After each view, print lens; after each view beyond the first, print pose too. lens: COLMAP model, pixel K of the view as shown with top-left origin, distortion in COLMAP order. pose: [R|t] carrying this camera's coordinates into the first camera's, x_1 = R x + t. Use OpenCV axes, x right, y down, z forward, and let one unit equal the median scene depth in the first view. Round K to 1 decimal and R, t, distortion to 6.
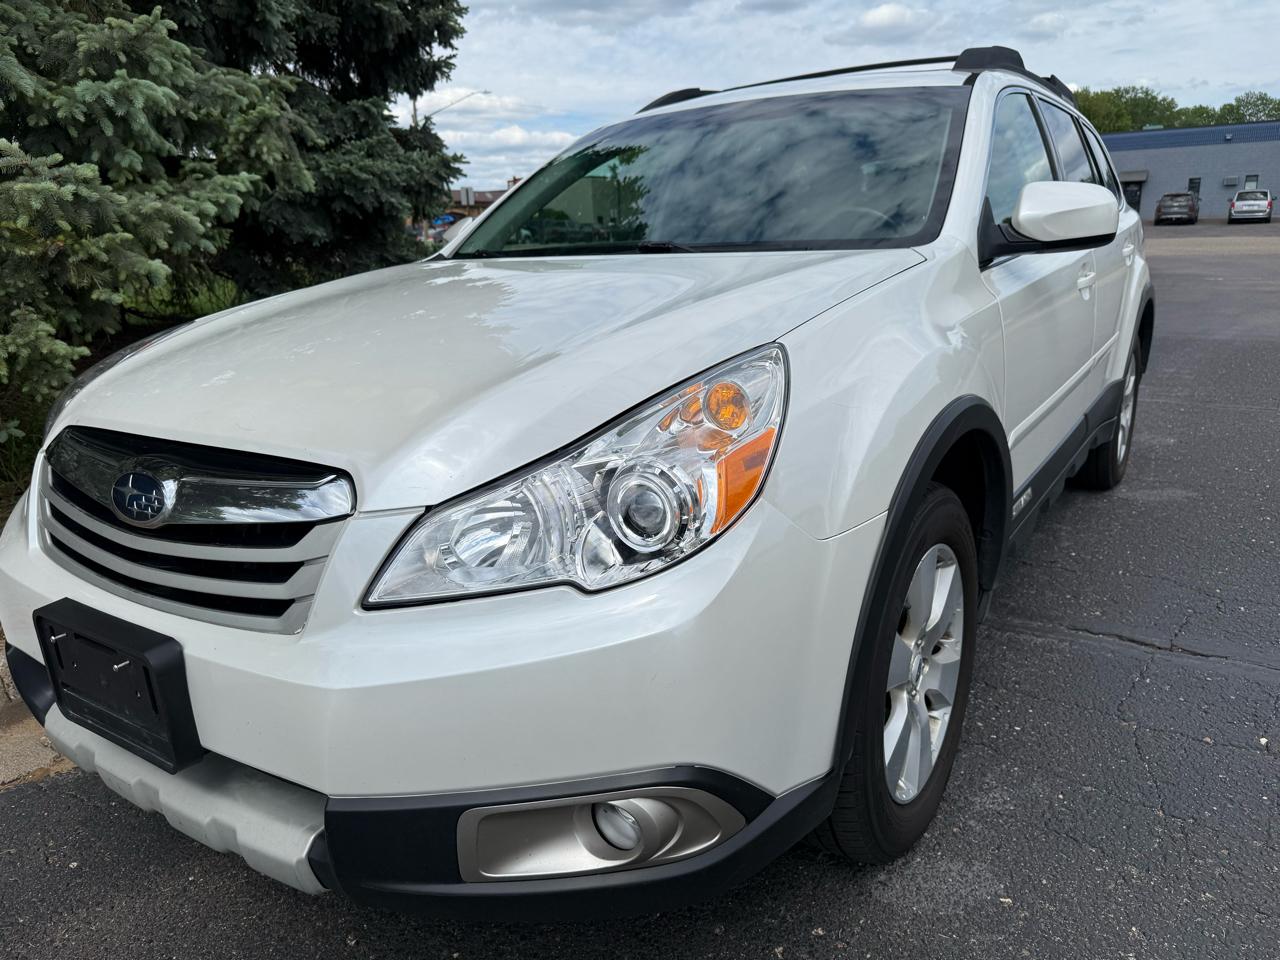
lens RADIAL K [[882.6, 0, 632.0], [0, 882.6, 446.6], [0, 0, 1]] dist [-0.001818, -0.003446]
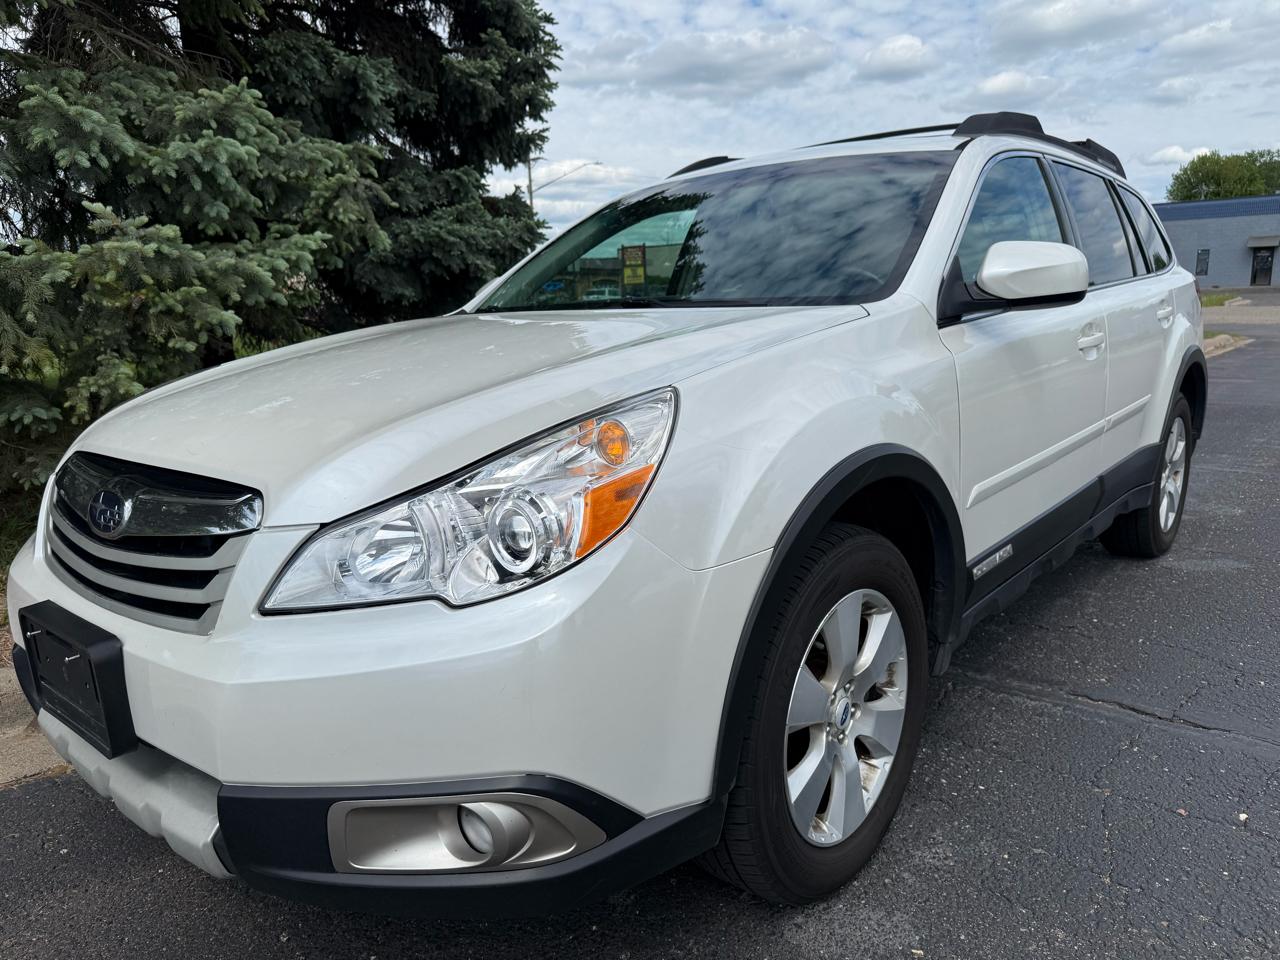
lens RADIAL K [[875.9, 0, 645.2], [0, 875.9, 454.4], [0, 0, 1]] dist [0.012187, -0.016314]
pose [[0.994250, 0.026328, -0.103797, 0.137503], [-0.032416, 0.997824, -0.057409, 0.014878], [0.102059, 0.060444, 0.992940, -0.031189]]
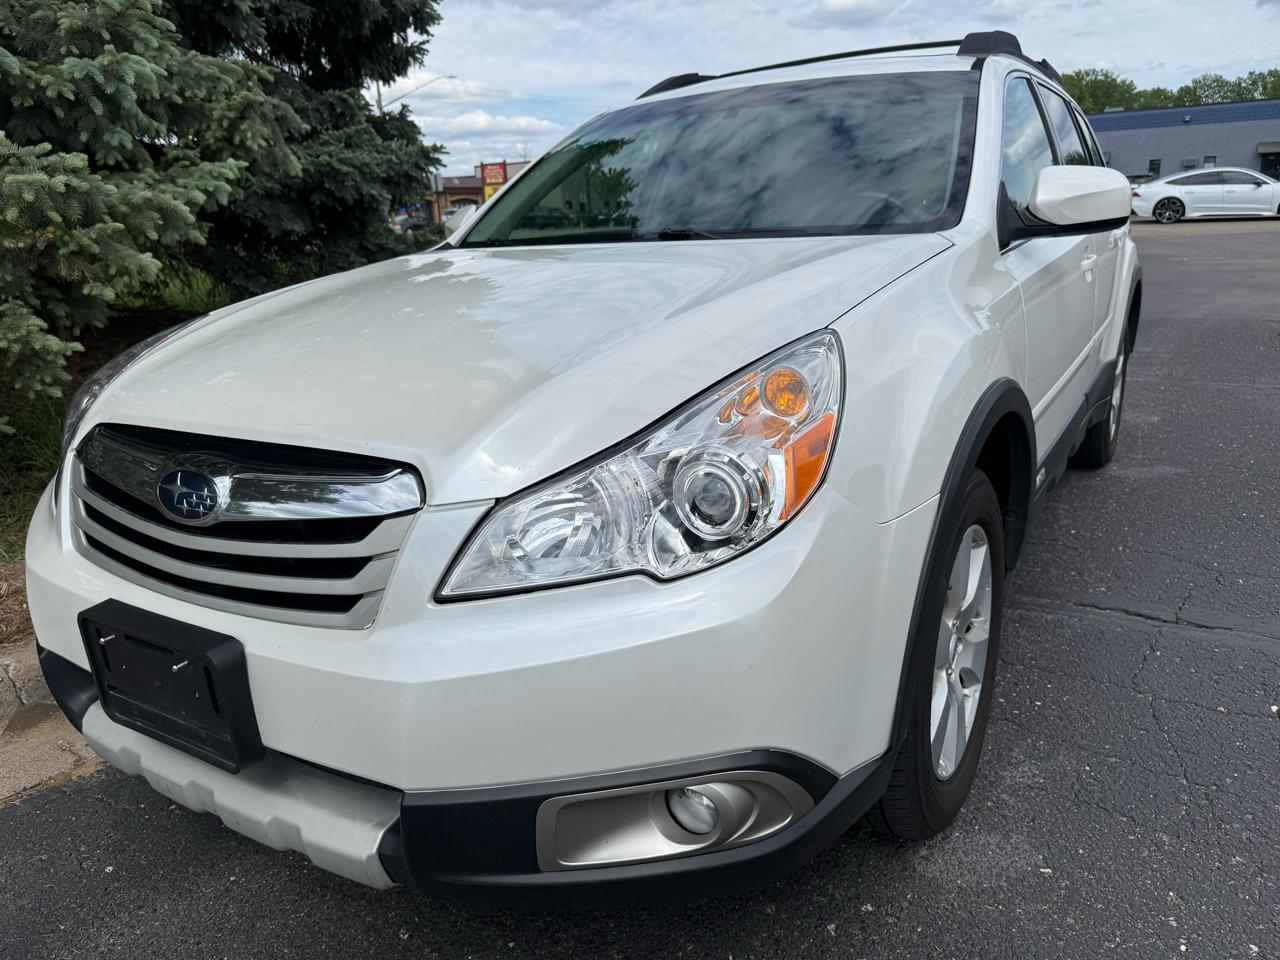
lens RADIAL K [[882.3, 0, 637.2], [0, 882.3, 445.2], [0, 0, 1]] dist [0.003232, -0.008077]
pose [[0.999159, -0.017988, 0.036834, -0.052940], [0.017468, 0.999744, 0.014396, -0.001958], [-0.037084, -0.013740, 0.999218, -0.000556]]
